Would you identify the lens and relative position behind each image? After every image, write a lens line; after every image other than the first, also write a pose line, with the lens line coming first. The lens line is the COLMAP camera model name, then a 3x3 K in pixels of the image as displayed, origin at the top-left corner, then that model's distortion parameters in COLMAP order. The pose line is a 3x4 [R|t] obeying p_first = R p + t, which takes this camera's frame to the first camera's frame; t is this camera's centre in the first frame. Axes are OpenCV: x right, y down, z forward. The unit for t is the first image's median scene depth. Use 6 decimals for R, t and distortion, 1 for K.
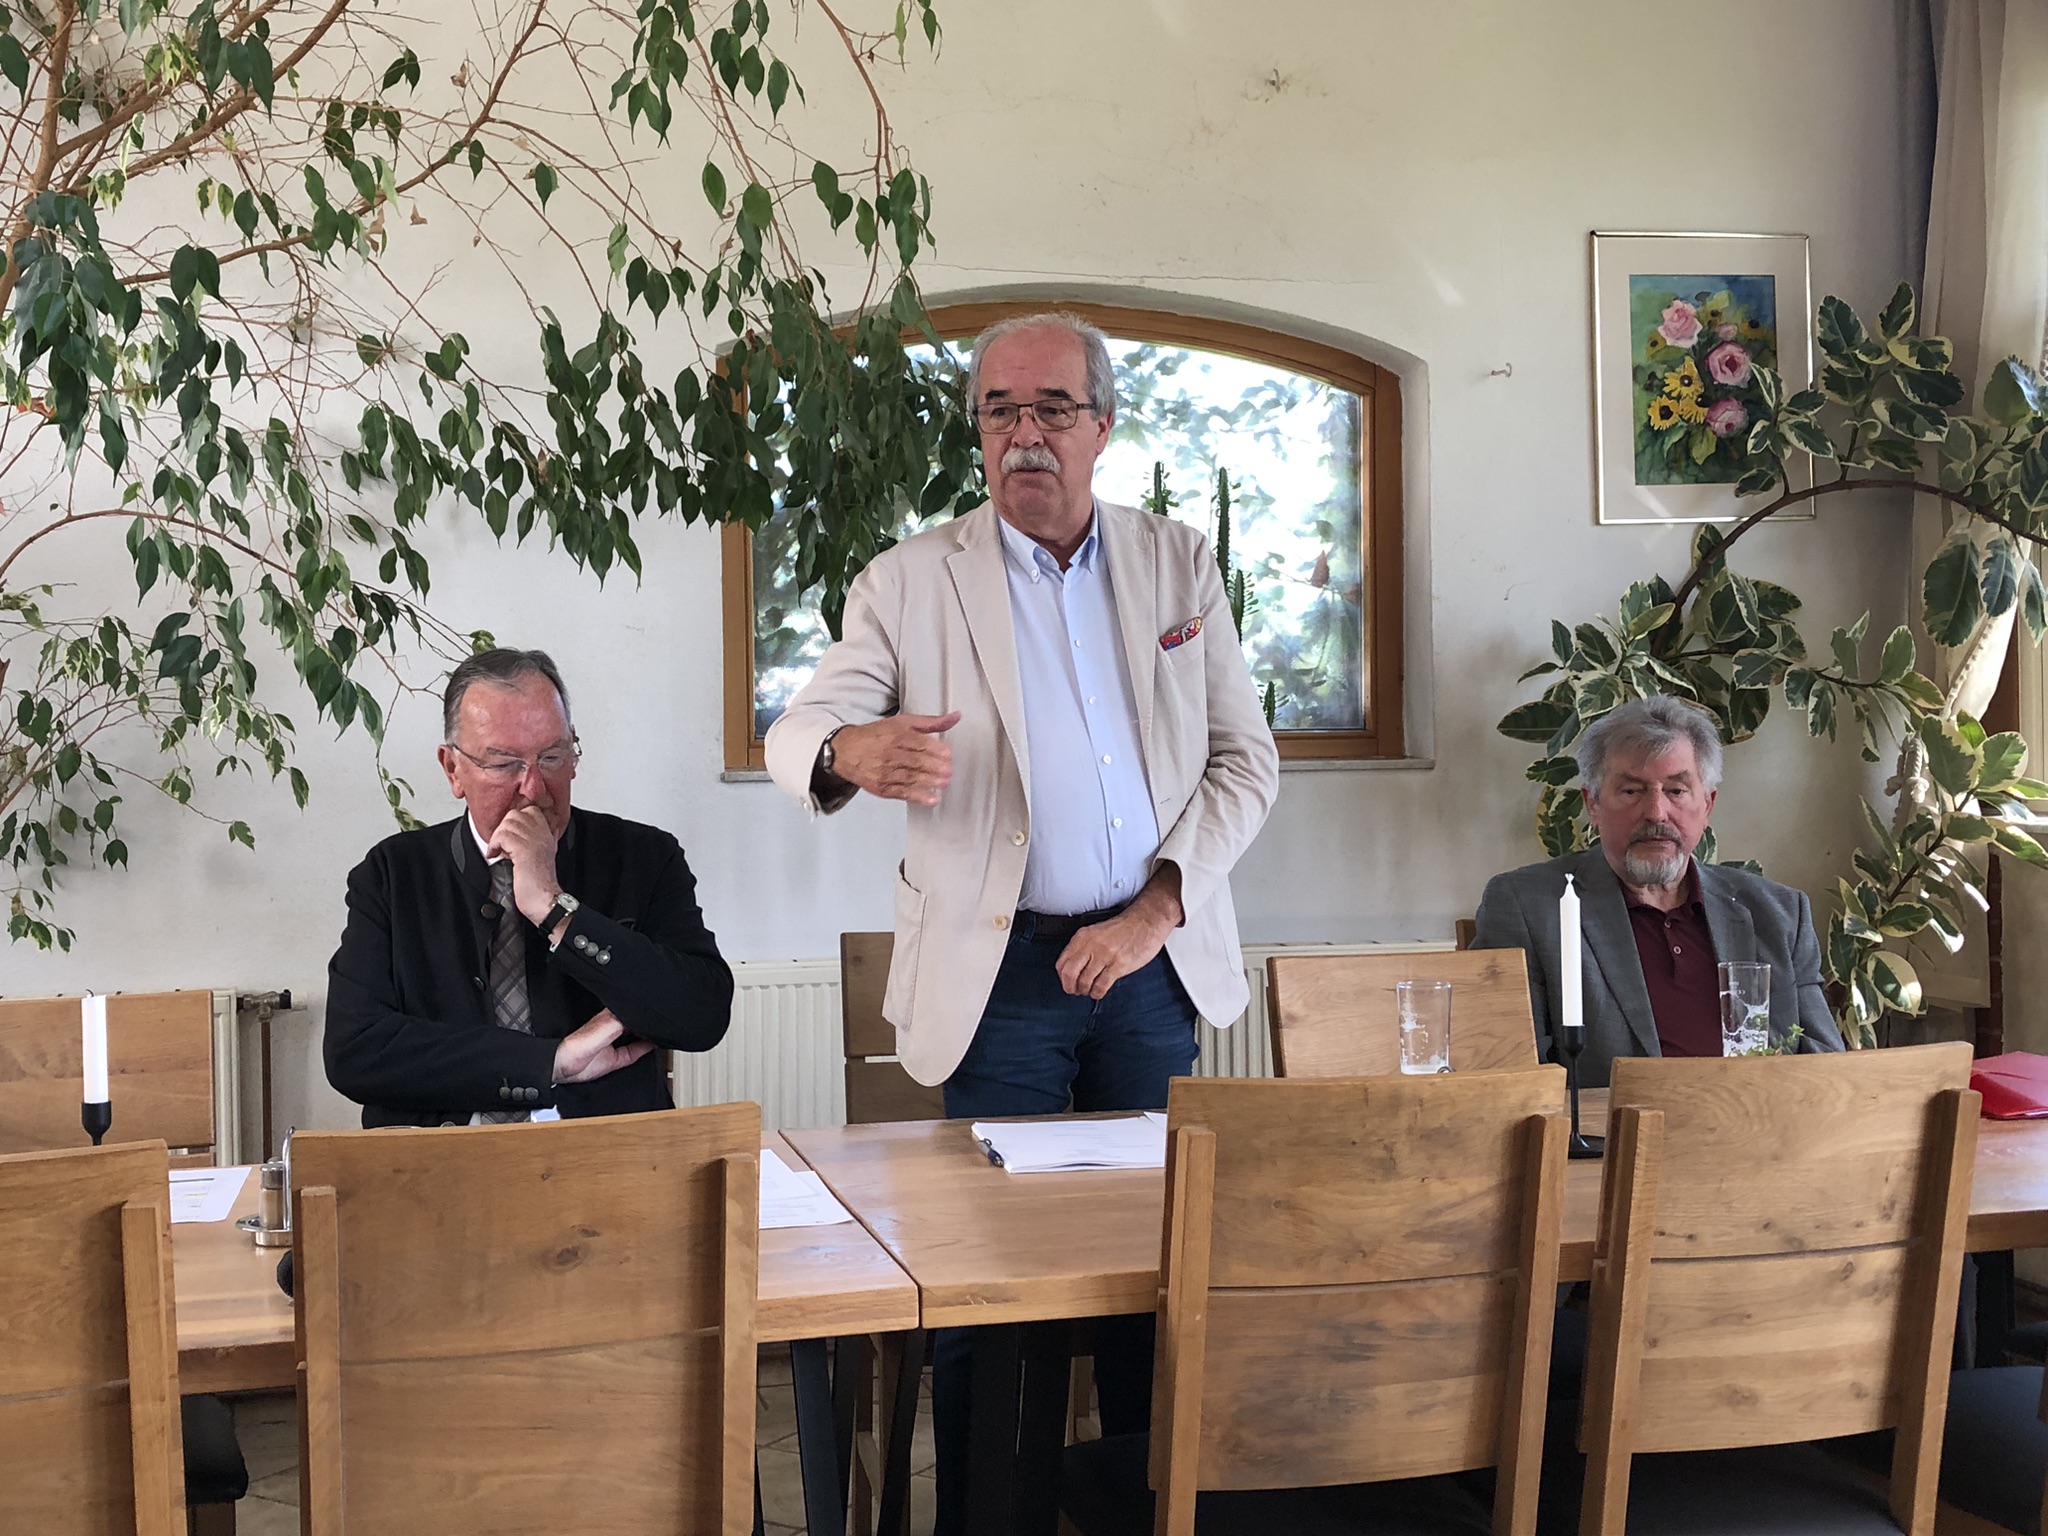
lens RADIAL K [[2408.0, 0, 1031.7], [0, 2408.0, 724.0], [0, 0, 1]] dist [0.121718, -0.409588]
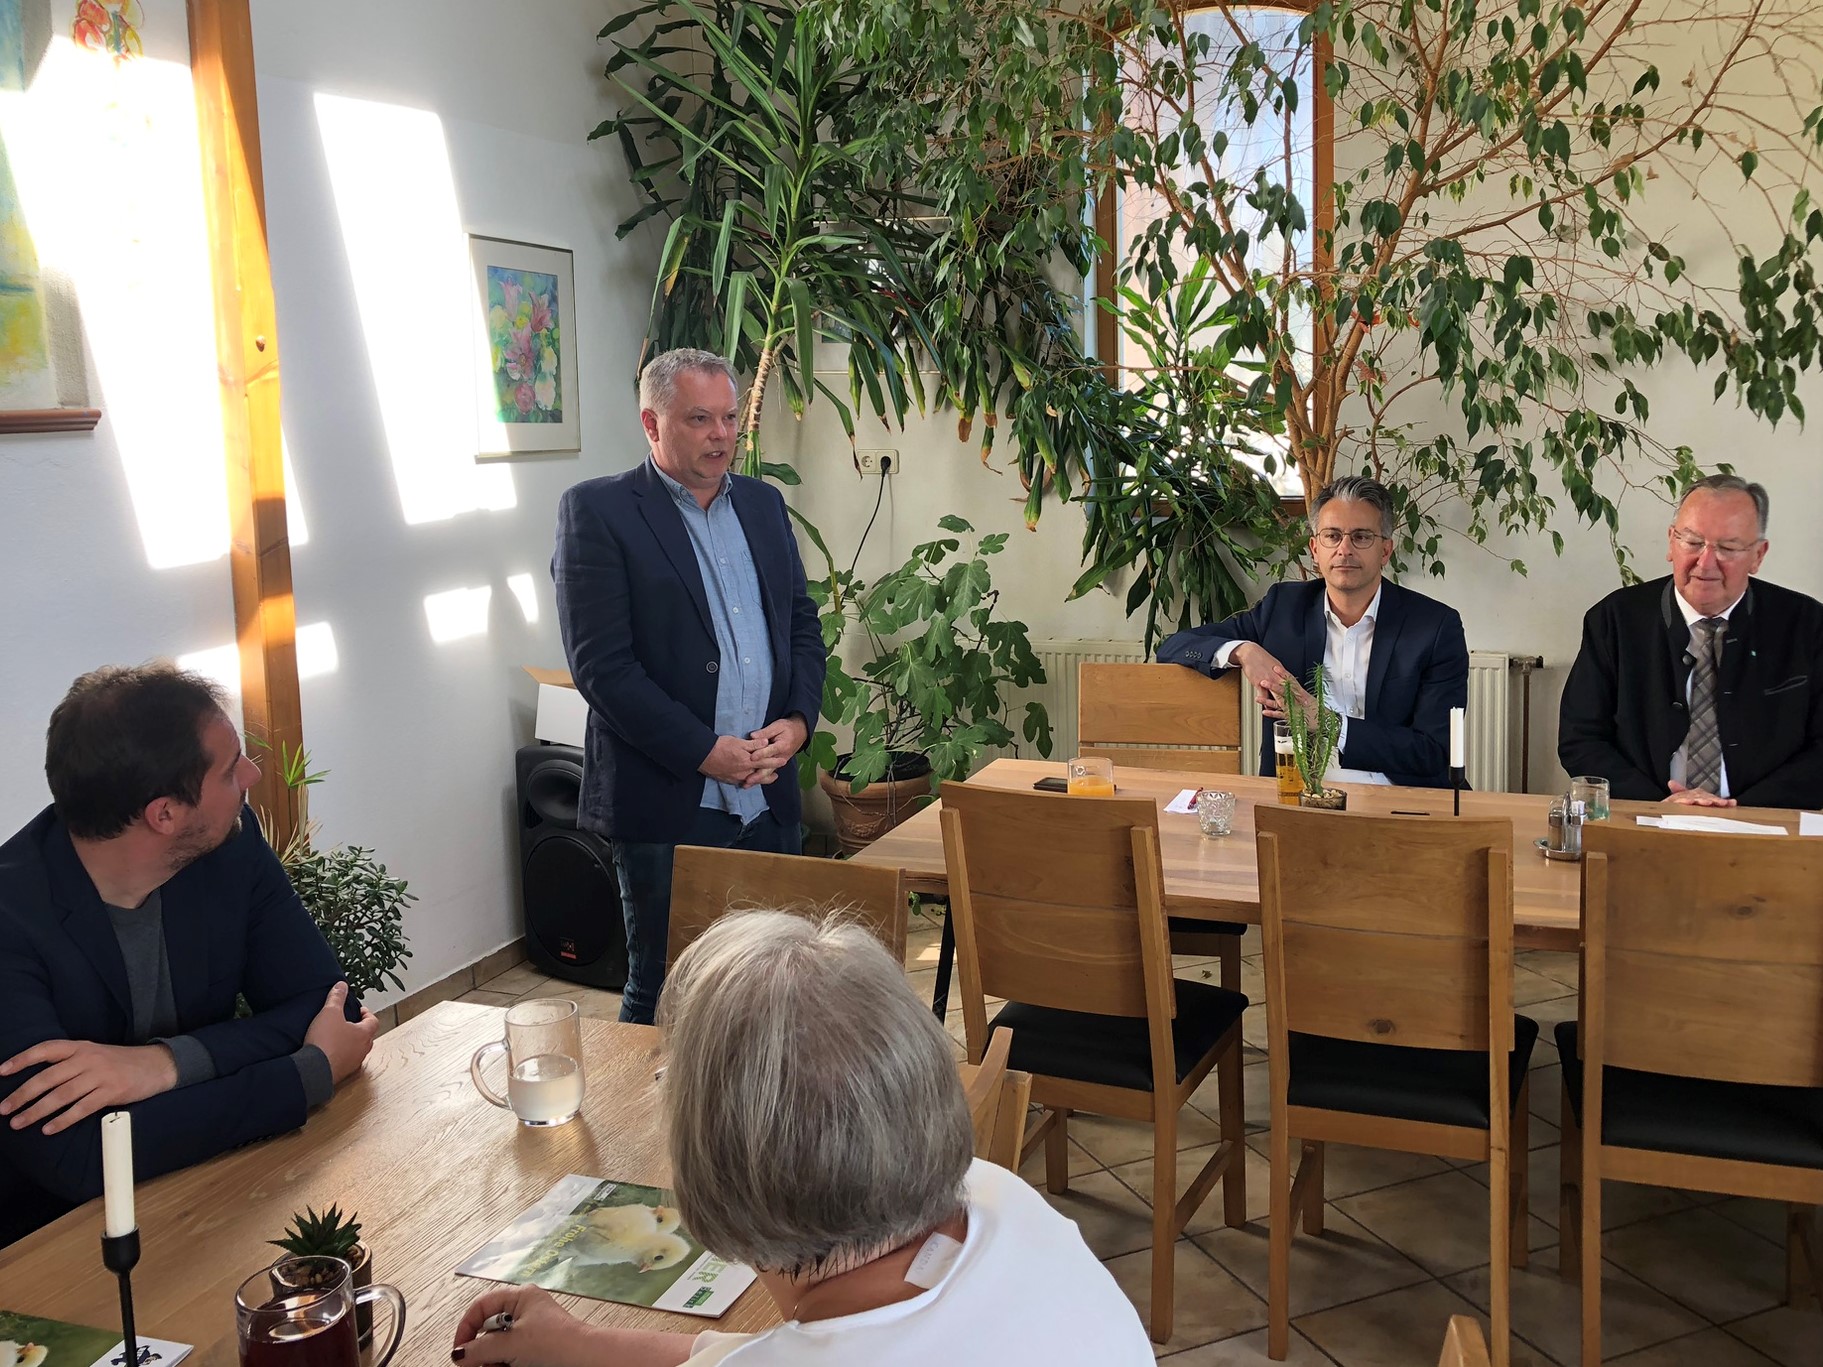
lens RADIAL K [[1671.4, 0, 919.5], [0, 1671.4, 591.0], [0, 0, 1]] dist [0.035909, -0.007002]
pose [[0.808144, 0.062018, -0.585710, 0.012661], [0.013030, 0.992315, 0.123049, -0.094227], [0.588840, -0.107074, 0.801126, -0.162594]]
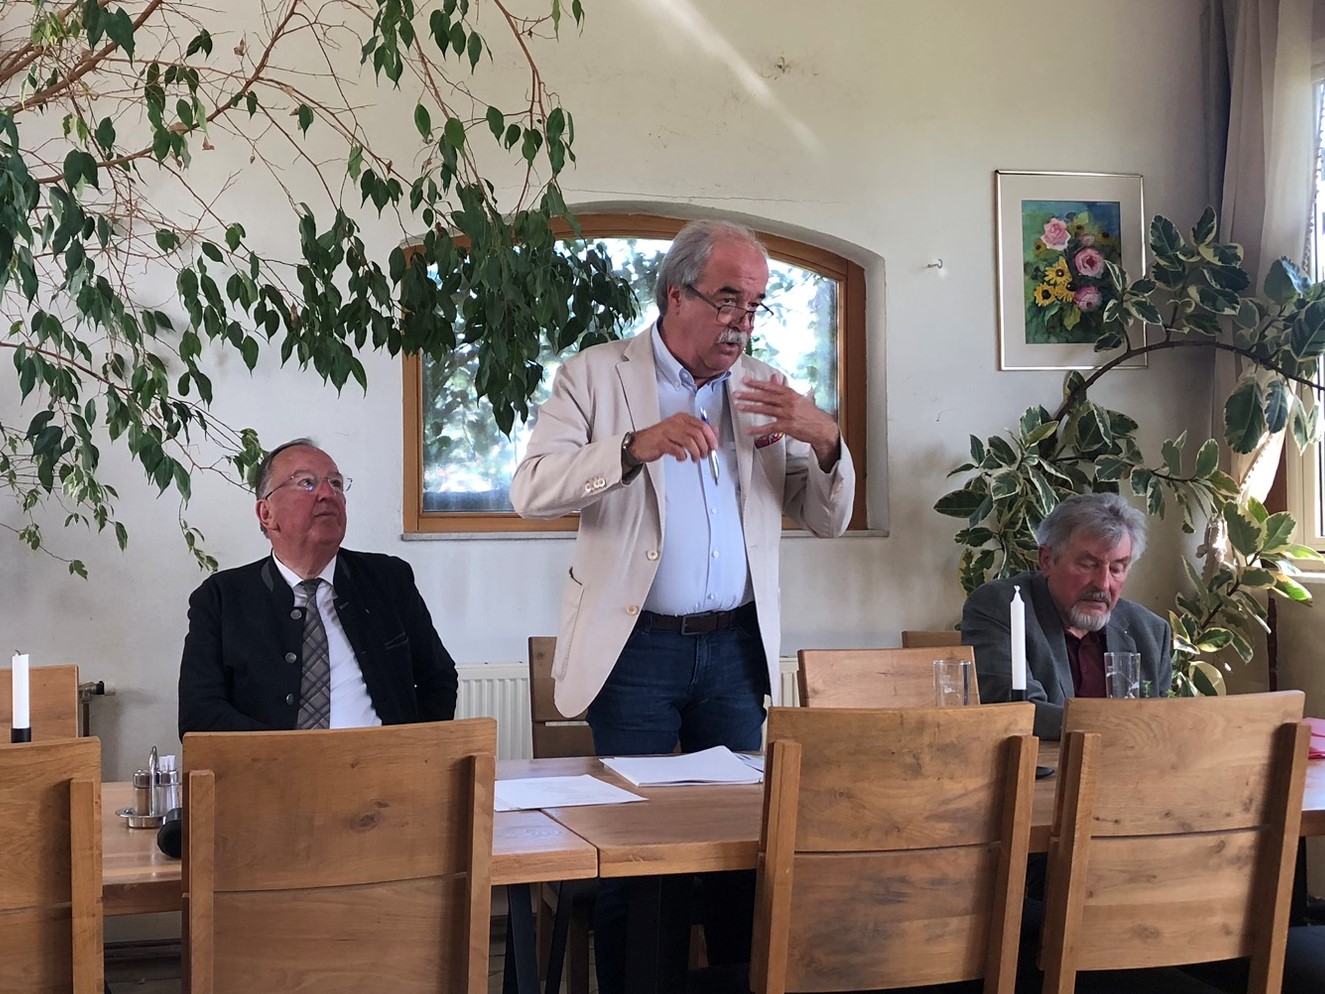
lens RADIAL K [[1681.0, 0, 588.5], [0, 1681.0, 494.0], [0, 0, 1]] dist [0.114533, -0.361577]
pose [[0.999831, 0.006382, 0.017269, -0.045135], [-0.005946, 0.999664, -0.025238, 0.027691], [-0.017425, 0.025131, 0.999532, -0.016443]]
